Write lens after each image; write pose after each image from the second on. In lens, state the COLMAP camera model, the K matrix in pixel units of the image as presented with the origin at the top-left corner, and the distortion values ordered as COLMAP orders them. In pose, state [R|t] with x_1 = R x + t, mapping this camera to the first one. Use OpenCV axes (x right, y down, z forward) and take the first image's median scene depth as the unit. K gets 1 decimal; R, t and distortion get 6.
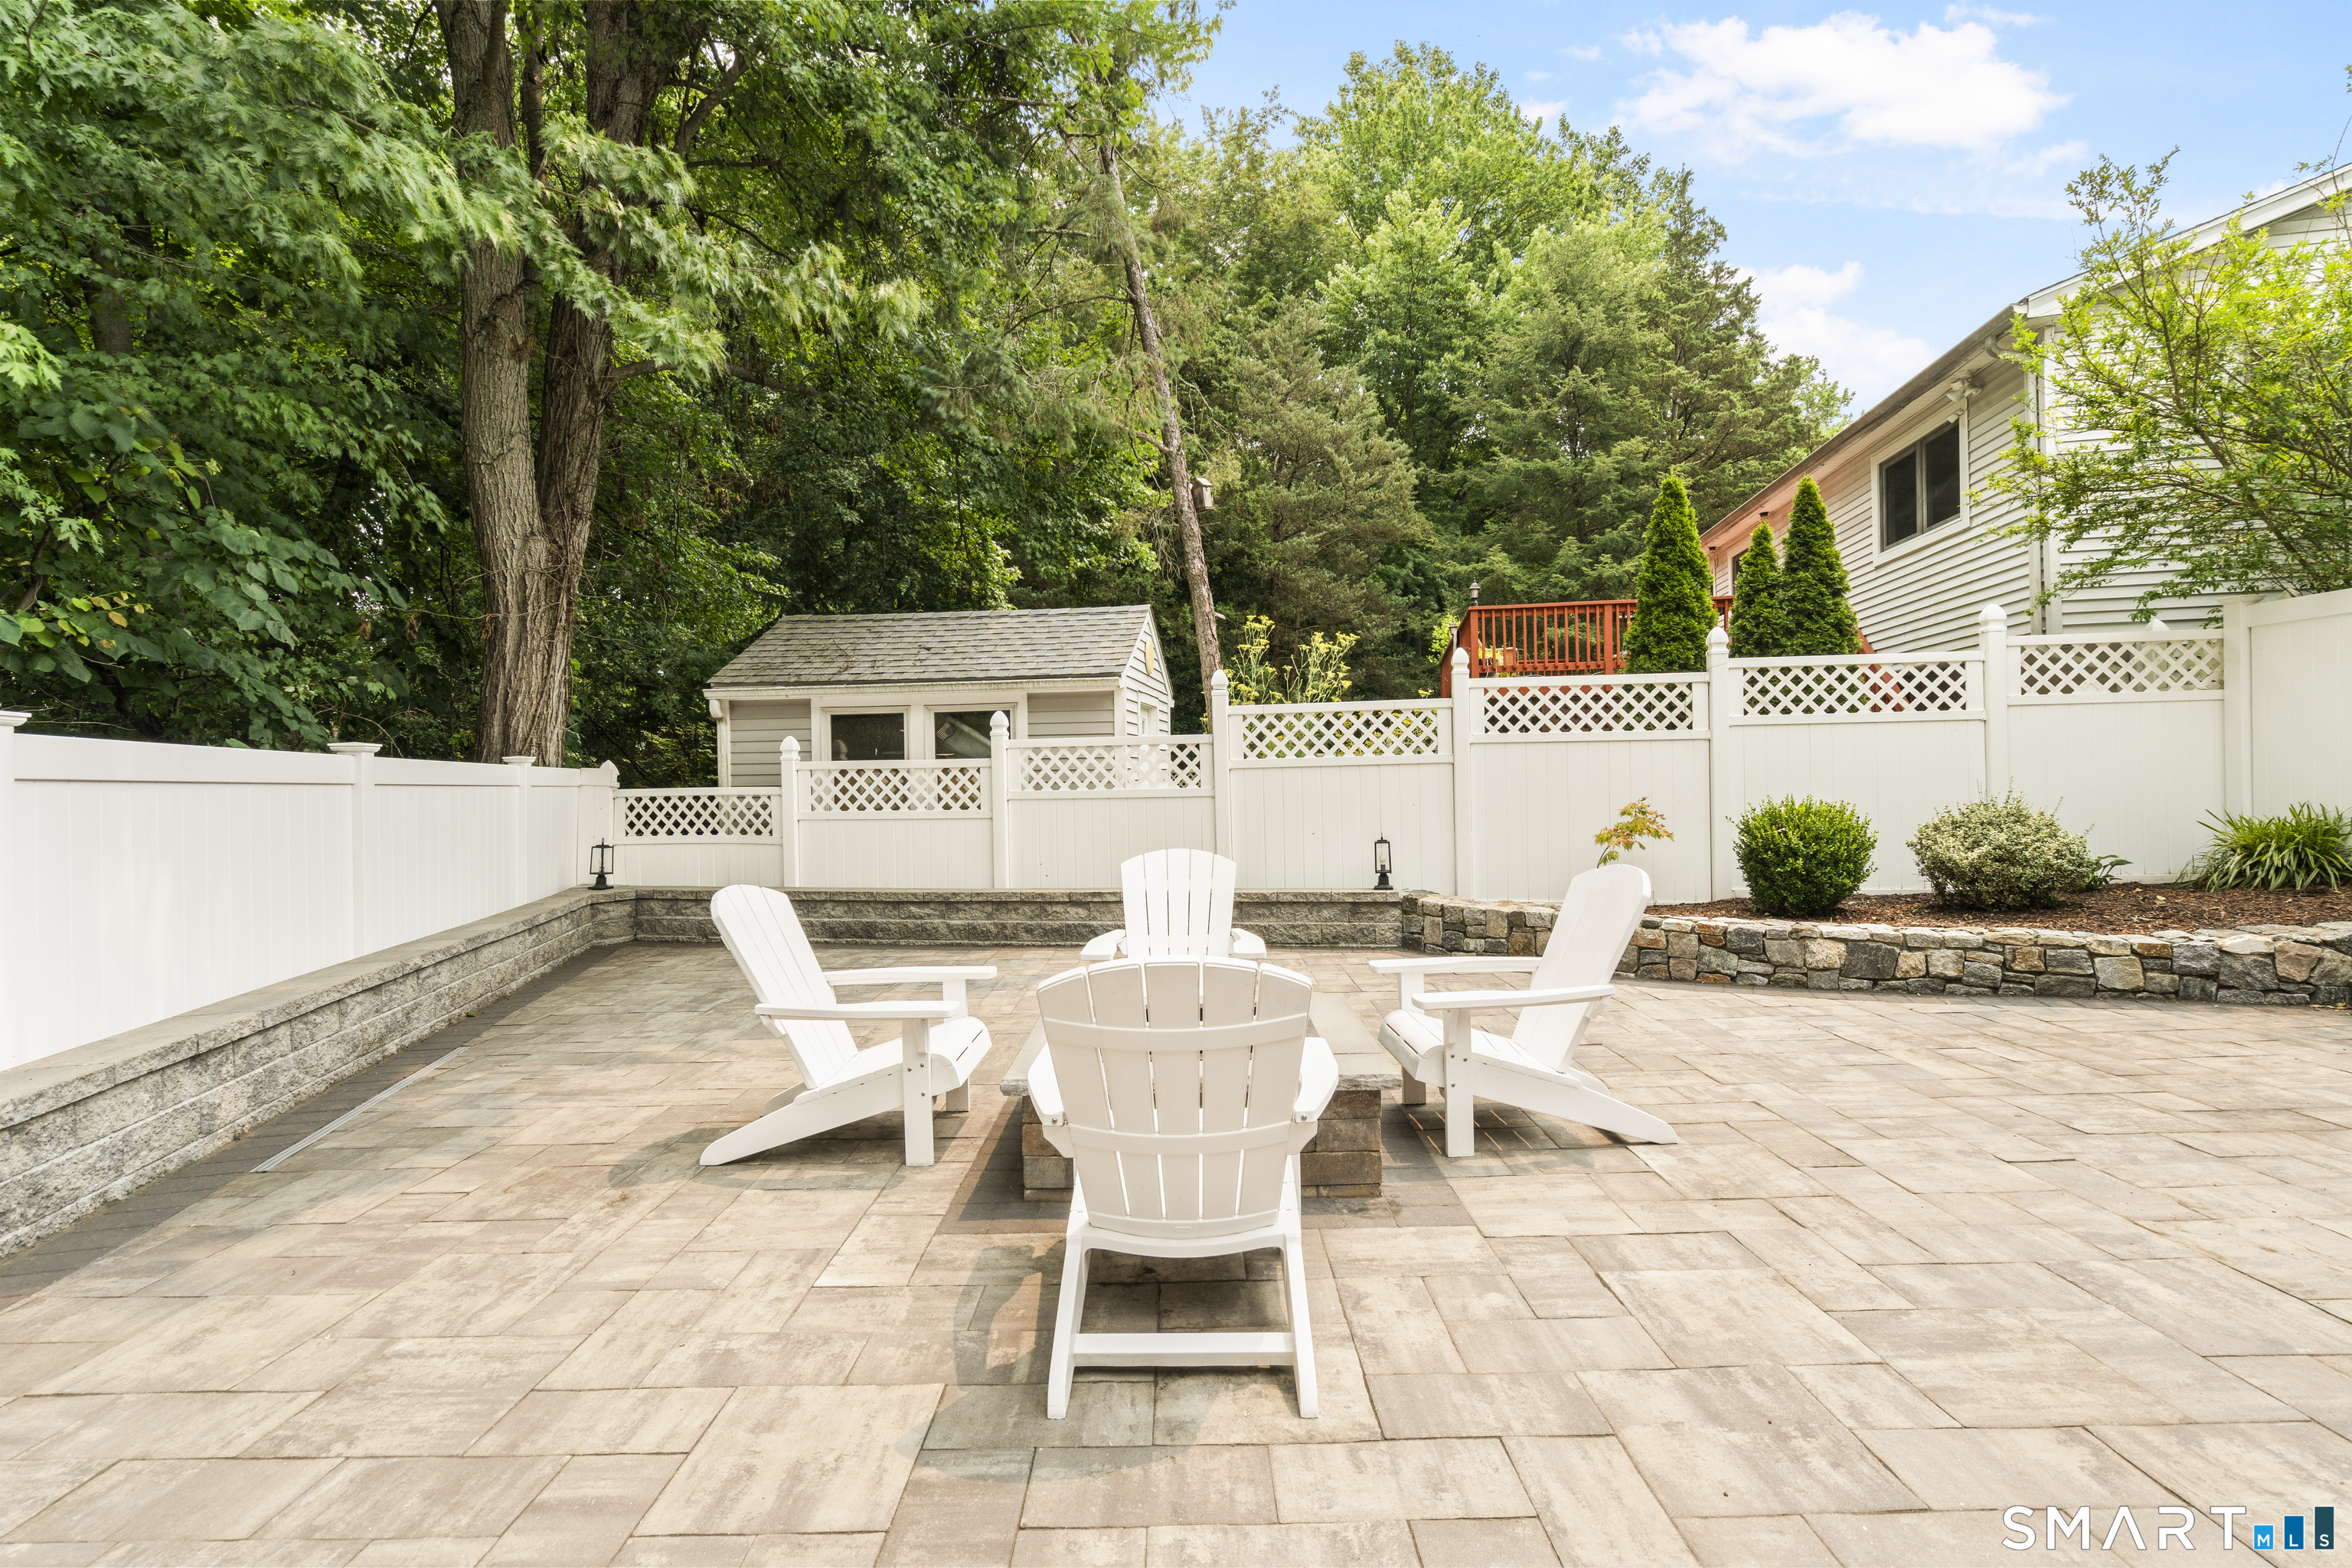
lens RADIAL K [[1061.4, 0, 1173.2], [0, 1061.4, 772.1], [0, 0, 1]] dist [0.000265, 0.000158]
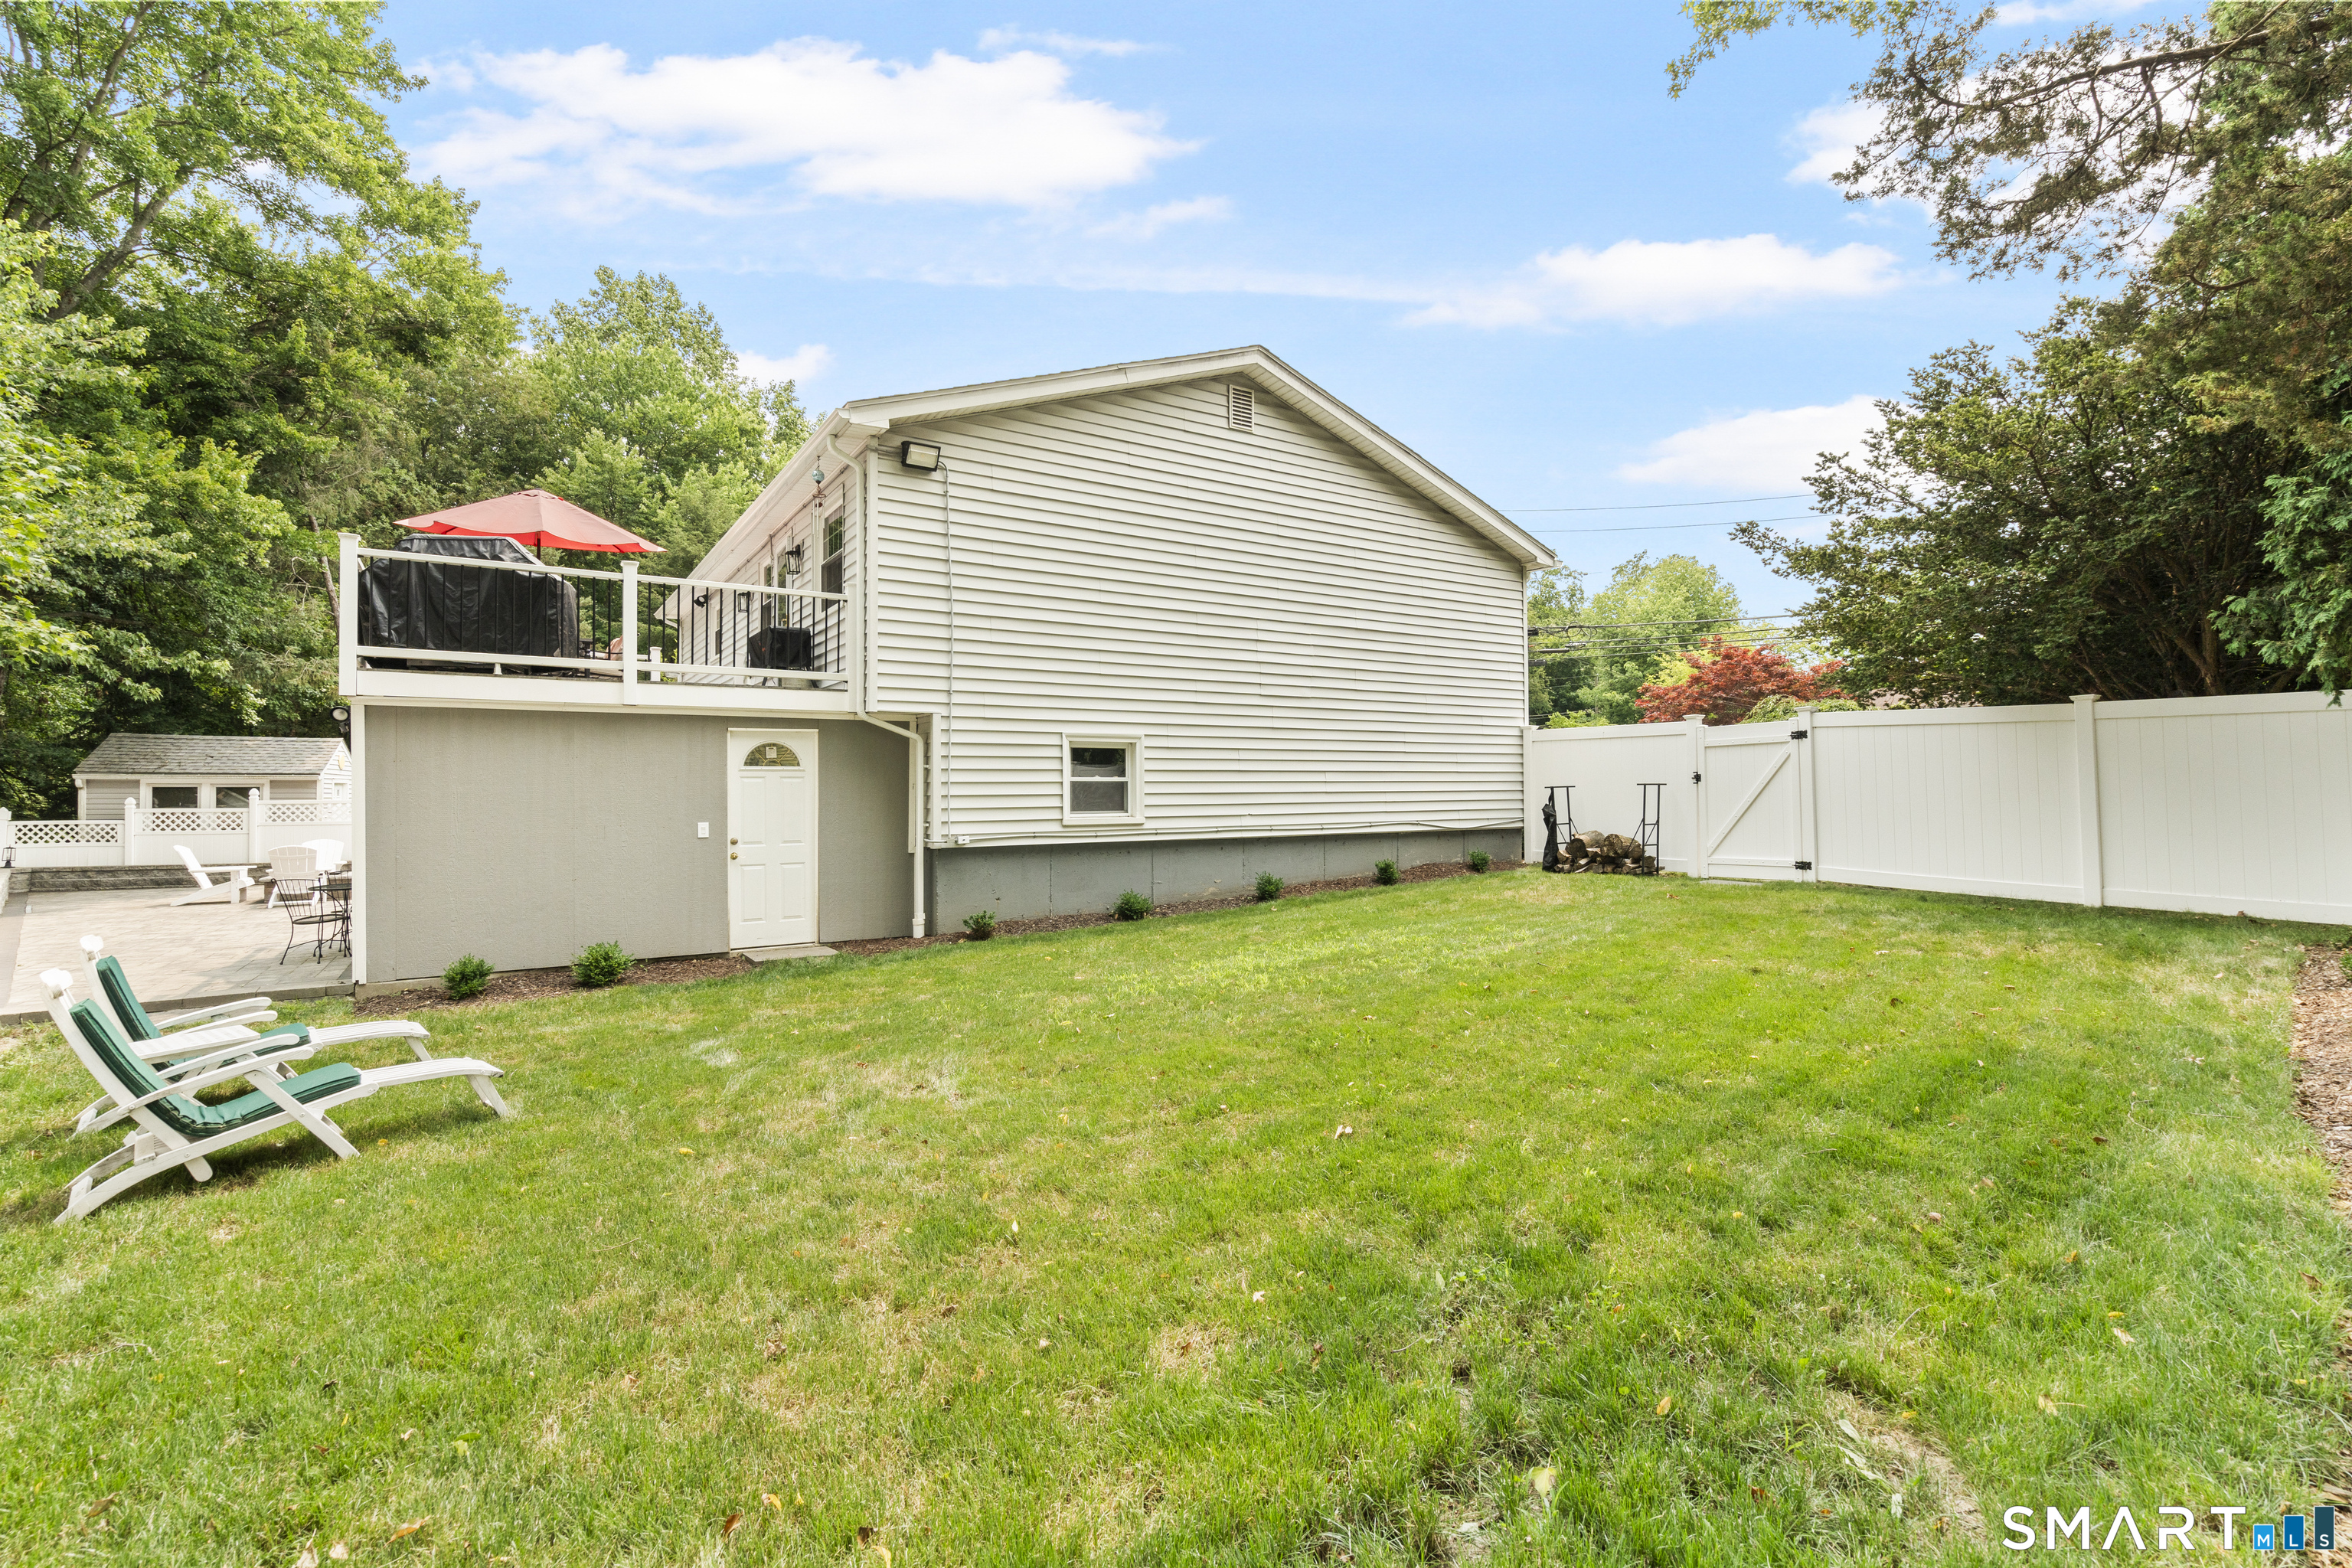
lens RADIAL K [[1061.4, 0, 1173.2], [0, 1061.4, 772.1], [0, 0, 1]] dist [0.000265, 0.000158]
pose [[0.839882, 0.023338, 0.542268, 0.259702], [-0.005870, 0.999407, -0.033921, -0.022918], [-0.542738, 0.025307, 0.839521, -2.000172]]
